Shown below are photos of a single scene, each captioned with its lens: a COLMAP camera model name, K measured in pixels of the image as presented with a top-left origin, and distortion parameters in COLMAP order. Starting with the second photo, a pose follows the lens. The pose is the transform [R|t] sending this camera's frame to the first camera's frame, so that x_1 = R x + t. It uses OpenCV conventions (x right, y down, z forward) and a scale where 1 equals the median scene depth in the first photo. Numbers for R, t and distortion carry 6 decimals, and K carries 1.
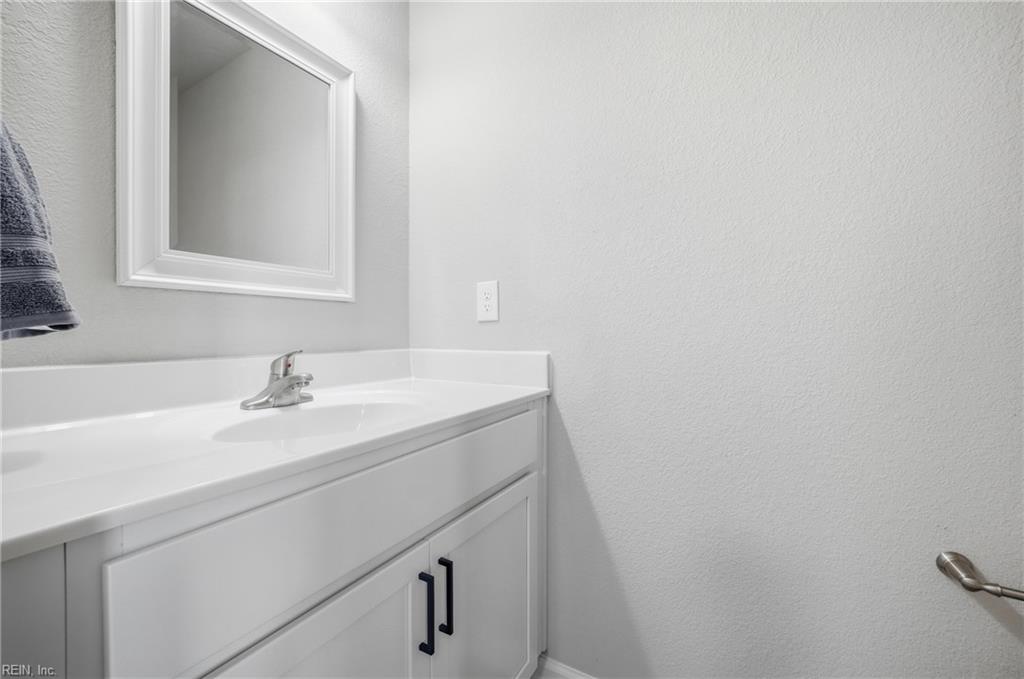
lens RADIAL K [[413.2, 0, 505.4], [0, 413.2, 339.1], [0, 0, 1]] dist [-0.022076, 0.000189]
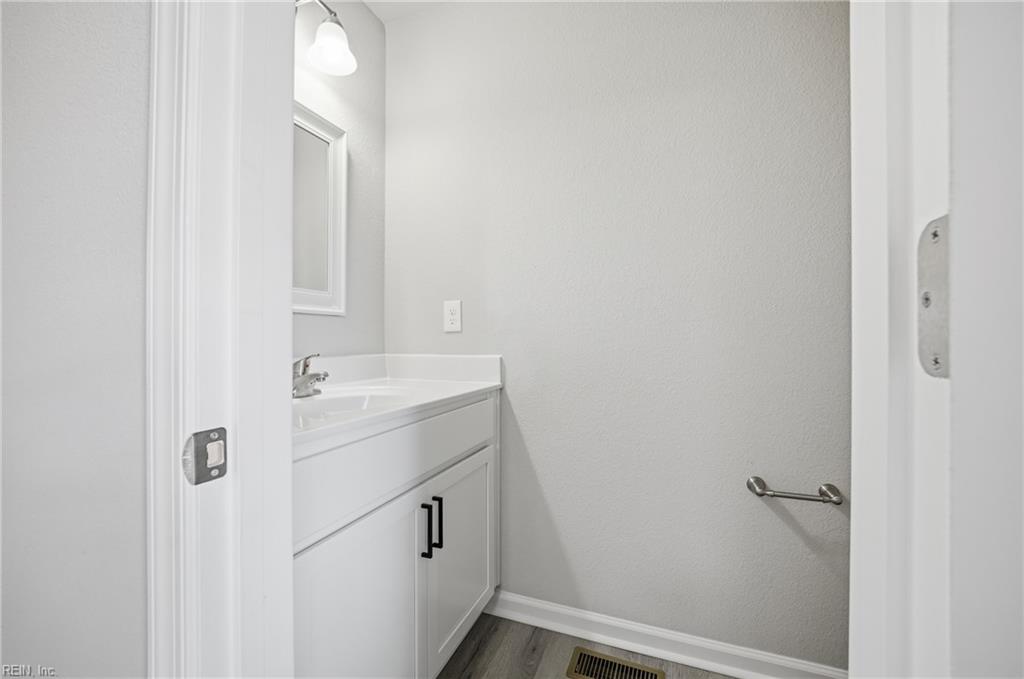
lens RADIAL K [[413.2, 0, 513.6], [0, 413.2, 335.5], [0, 0, 1]] dist [-0.022076, 0.000189]
pose [[0.985319, 0.002174, 0.170712, -0.086777], [0.002638, 0.999606, -0.027957, 0.005239], [-0.170705, 0.027997, 0.984924, -0.334575]]
